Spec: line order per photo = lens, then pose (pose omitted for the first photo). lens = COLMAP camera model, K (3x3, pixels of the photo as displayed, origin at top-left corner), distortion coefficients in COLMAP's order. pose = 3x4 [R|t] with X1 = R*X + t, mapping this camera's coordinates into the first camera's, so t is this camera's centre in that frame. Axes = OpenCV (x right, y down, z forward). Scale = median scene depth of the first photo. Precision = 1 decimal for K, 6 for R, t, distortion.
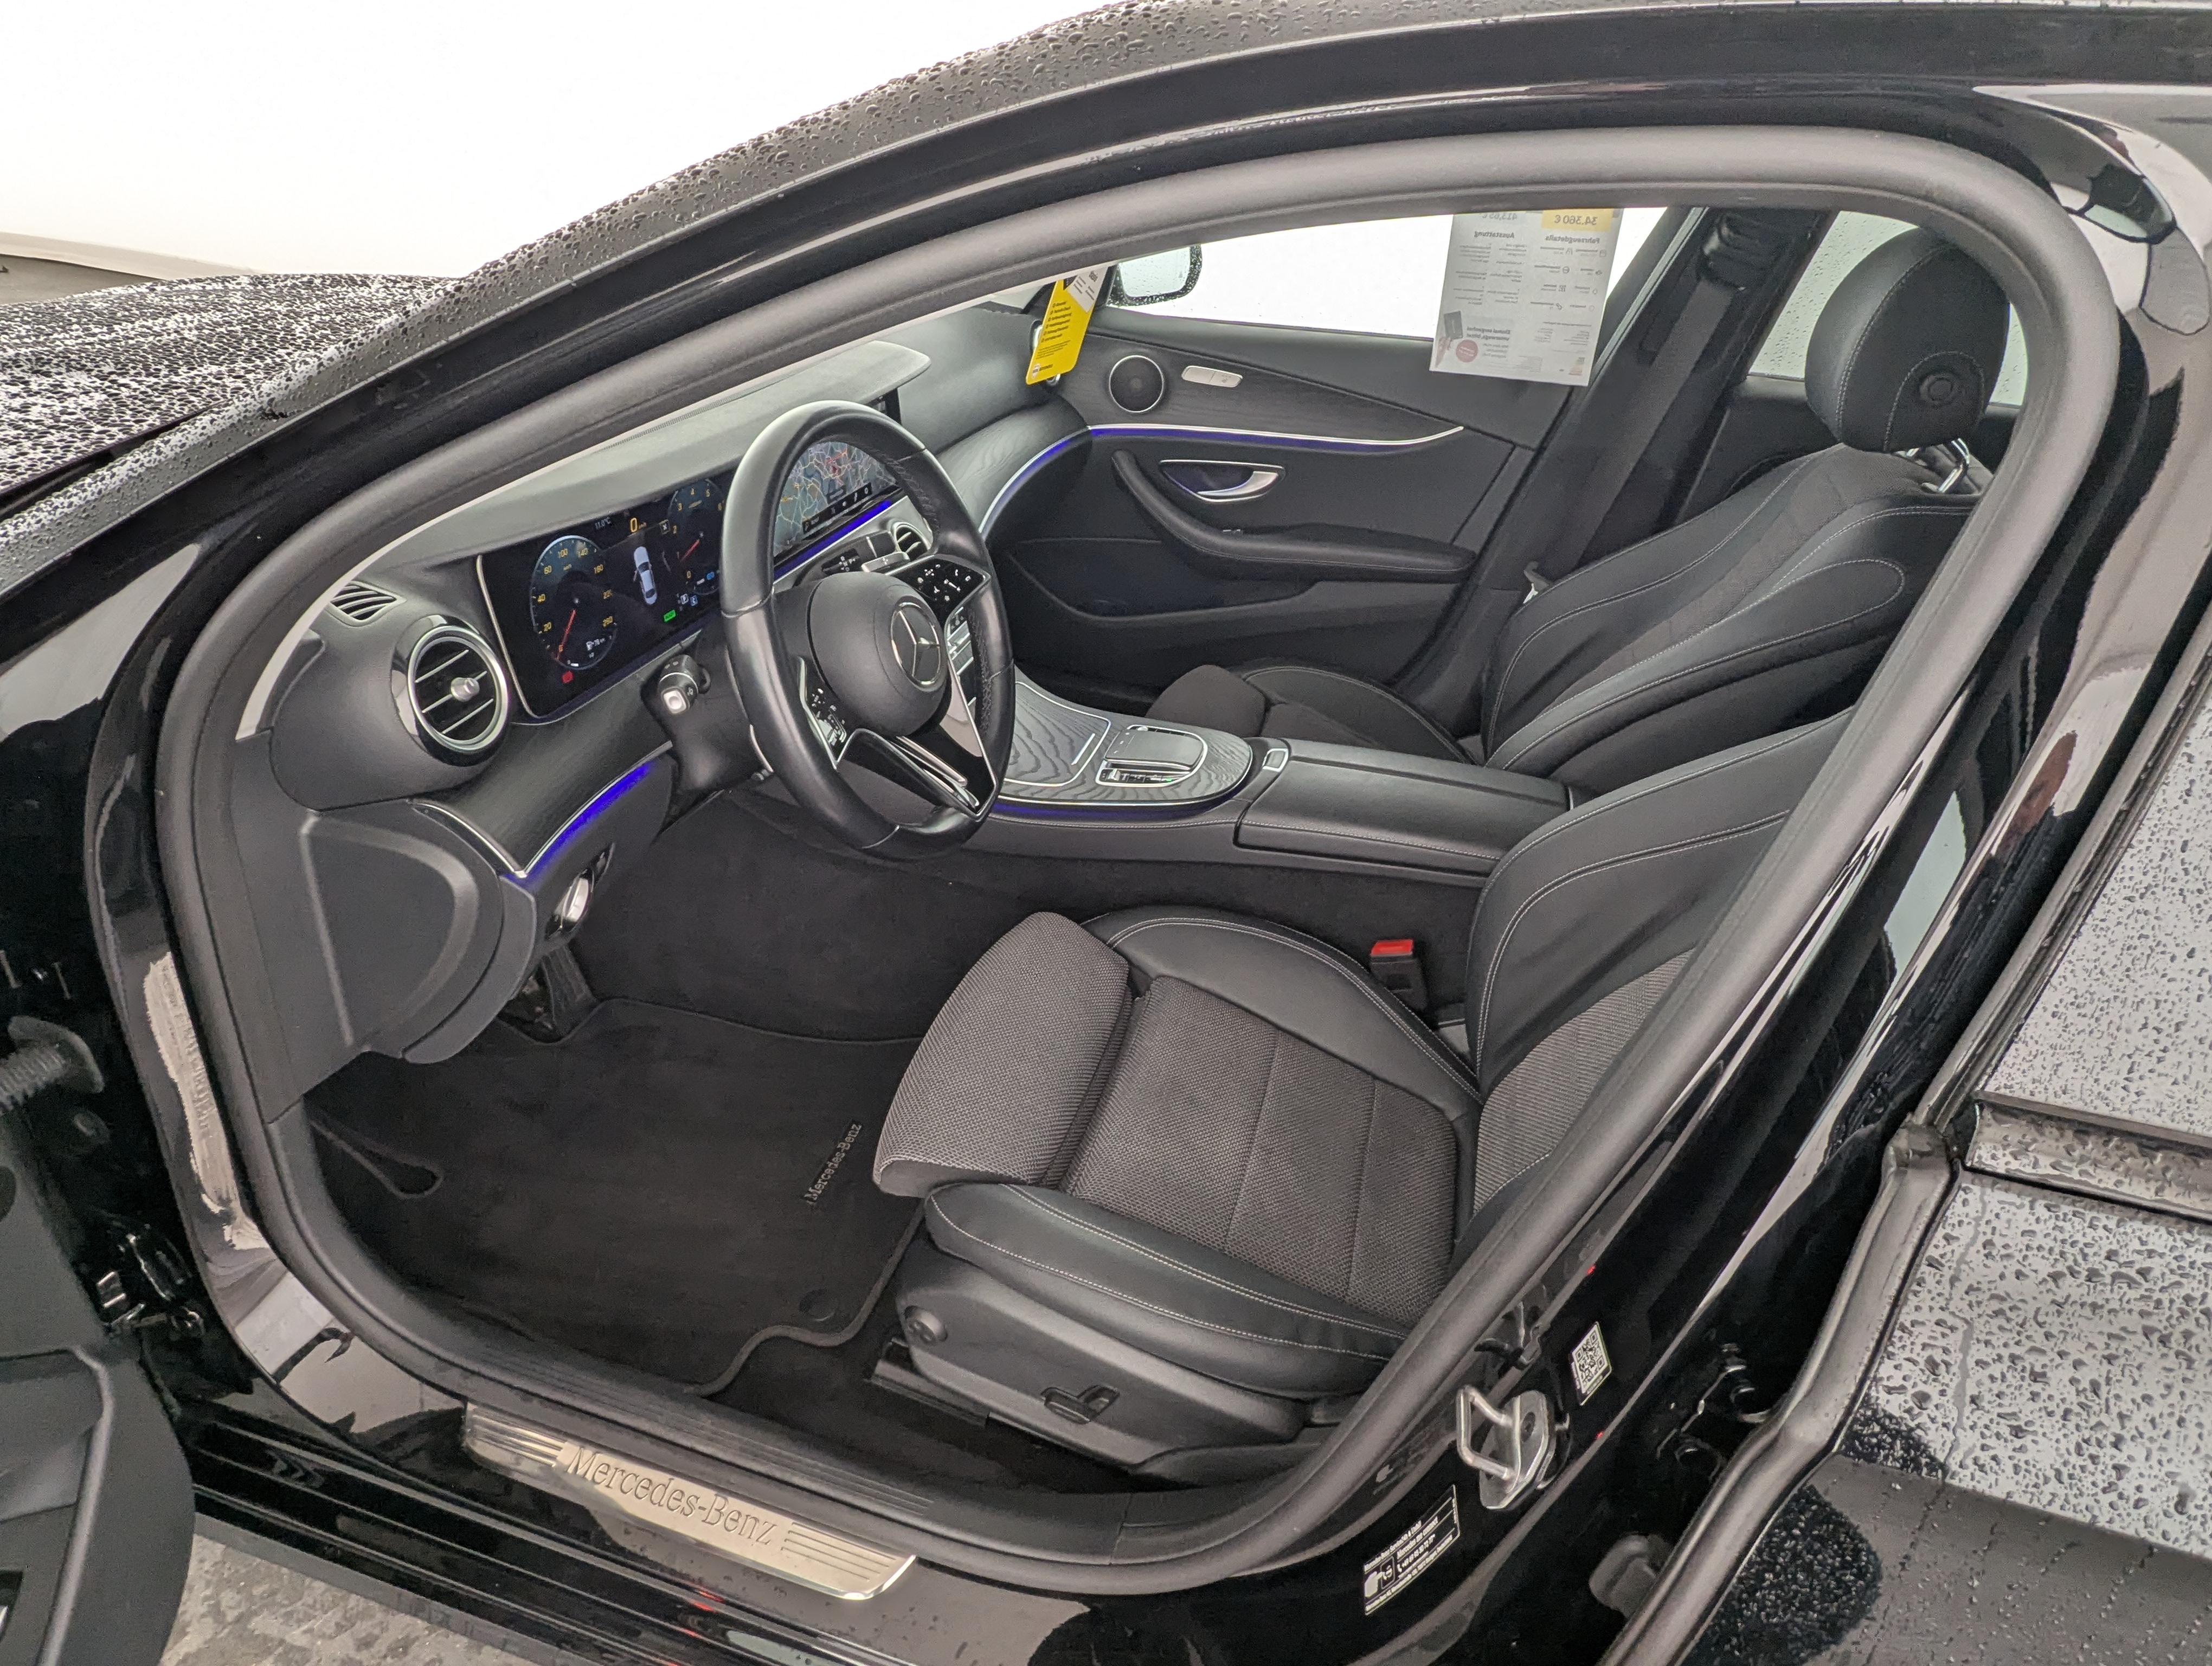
lens RADIAL K [[1052.7, 0, 1106.0], [0, 1052.7, 833.0], [0, 0, 1]] dist [-0.001365, -0.001229]
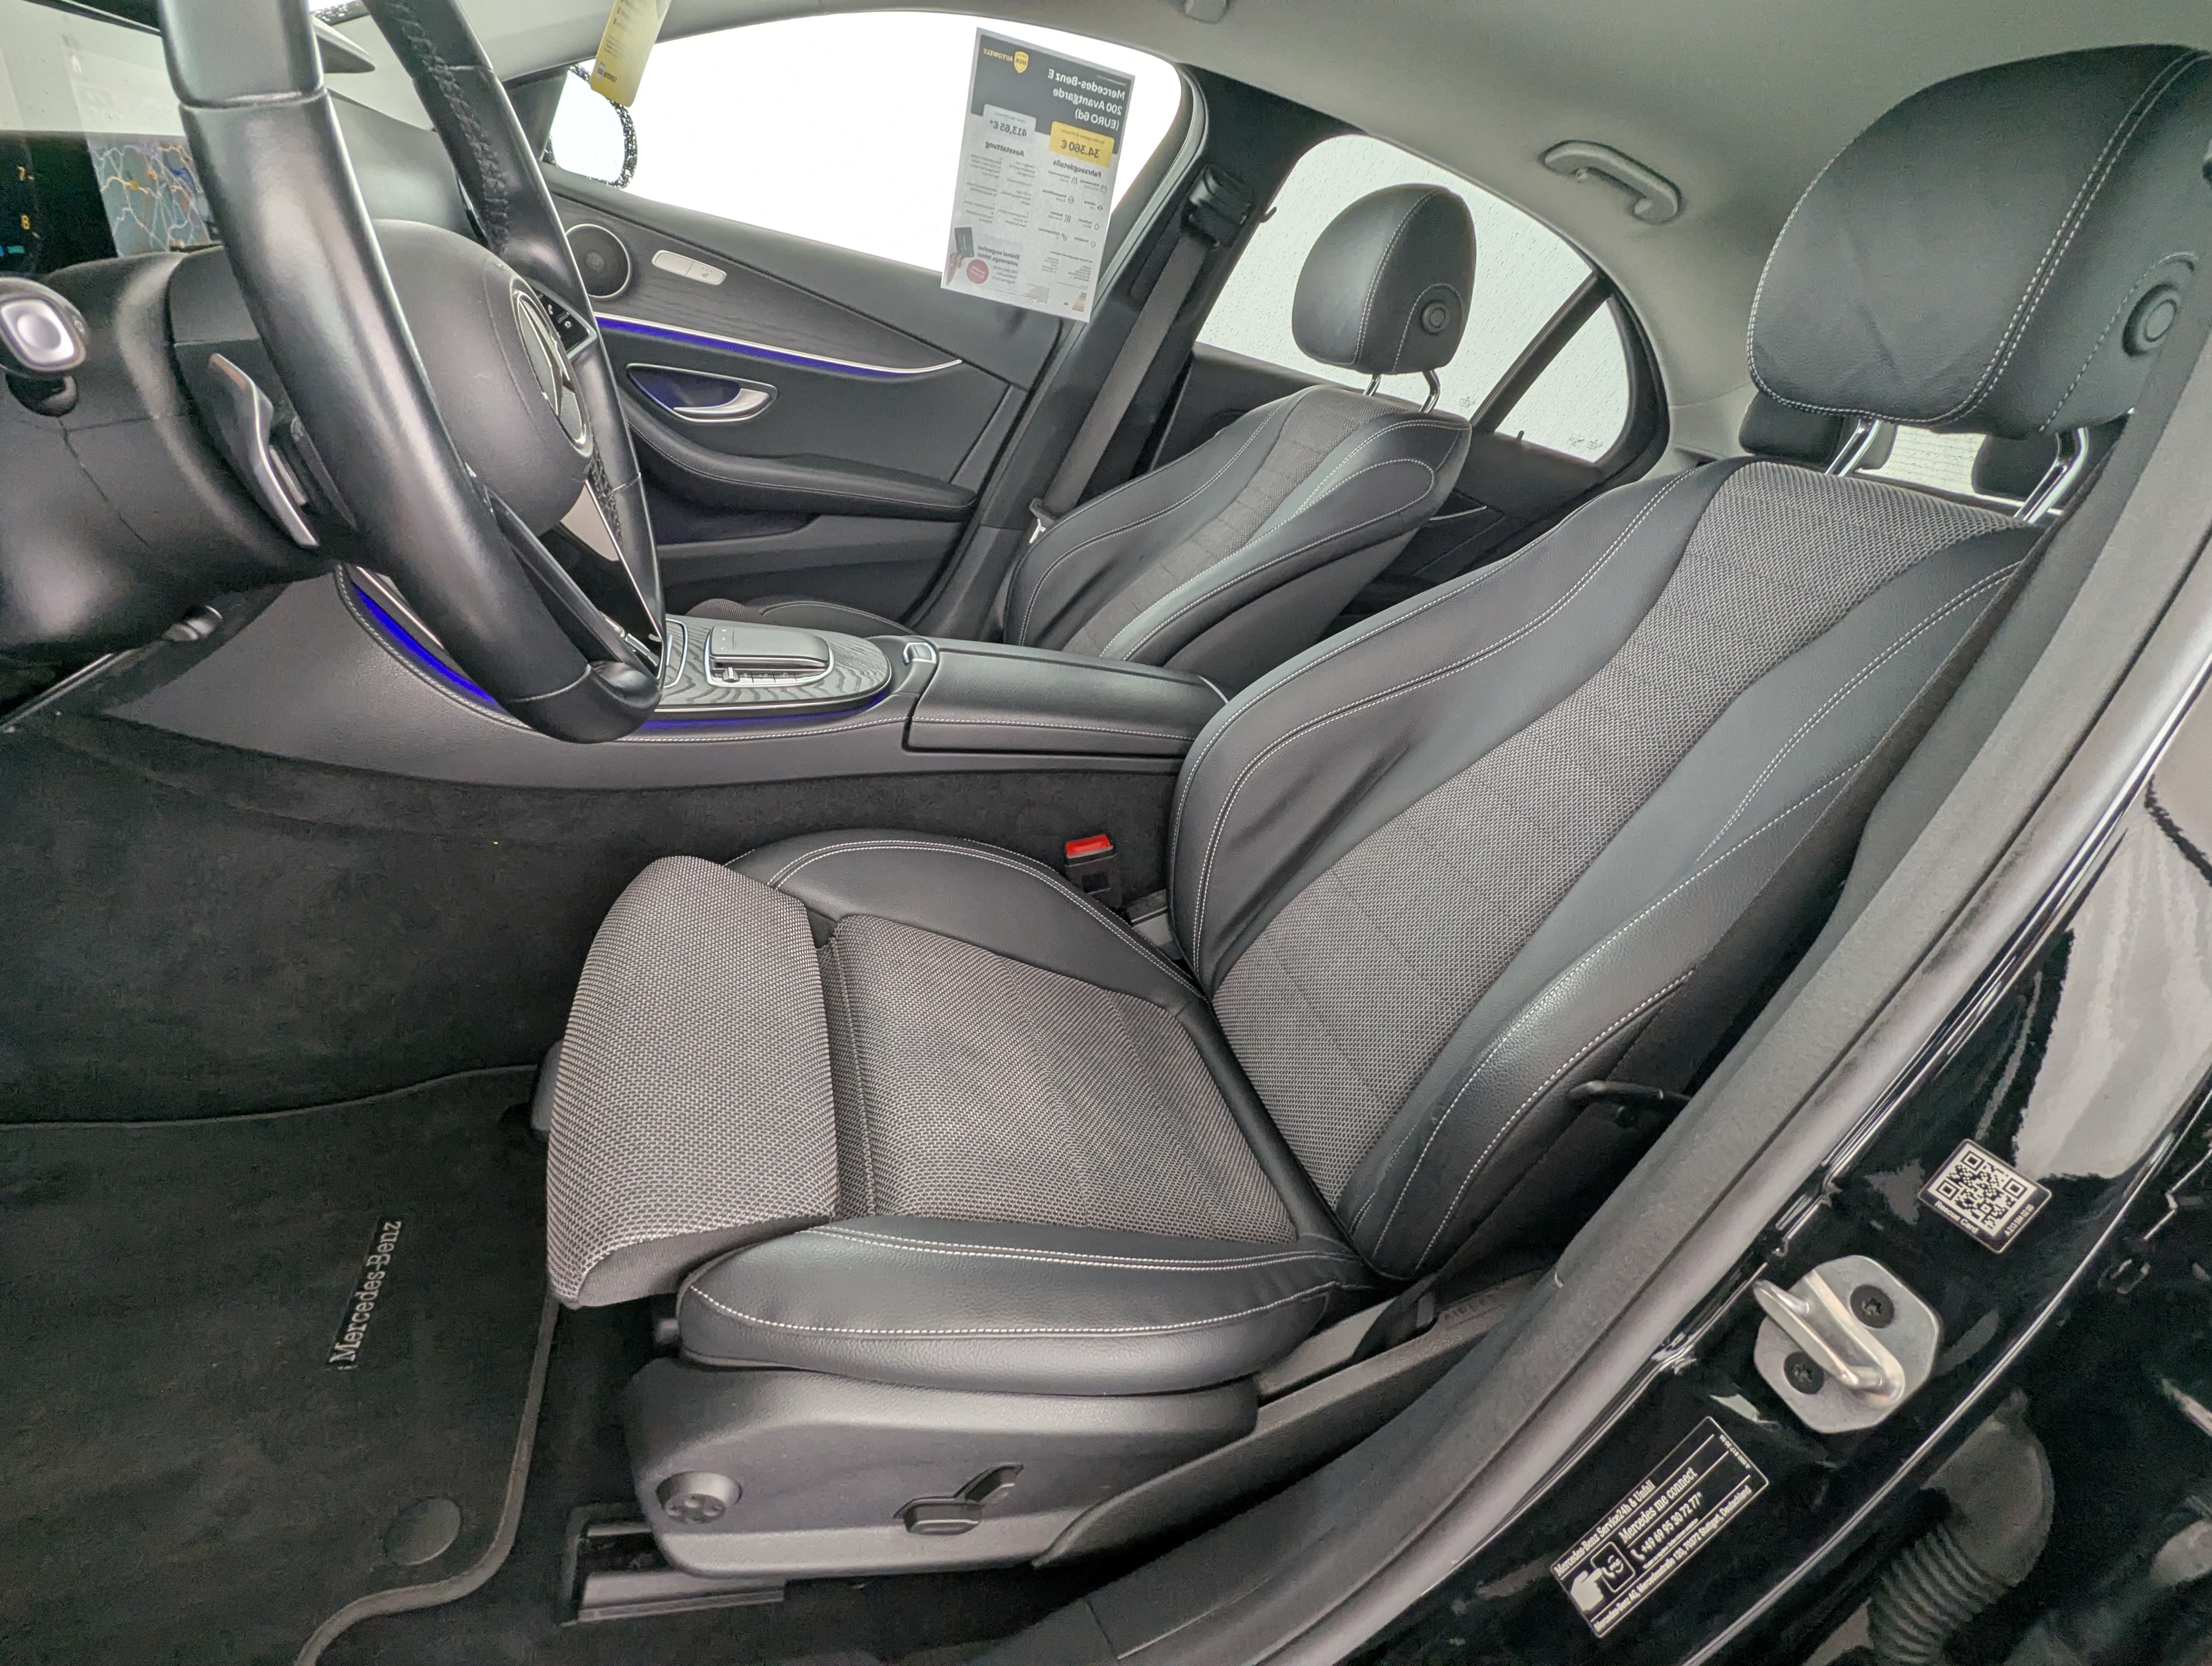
lens RADIAL K [[999.3, 0, 1108.7], [0, 999.3, 805.2], [0, 0, 1]] dist [0.001138, 0.001087]
pose [[0.856531, -0.103078, 0.505696, -0.132113], [0.100753, 0.994395, 0.032039, 0.042514], [-0.506165, 0.023509, 0.862116, 0.216877]]
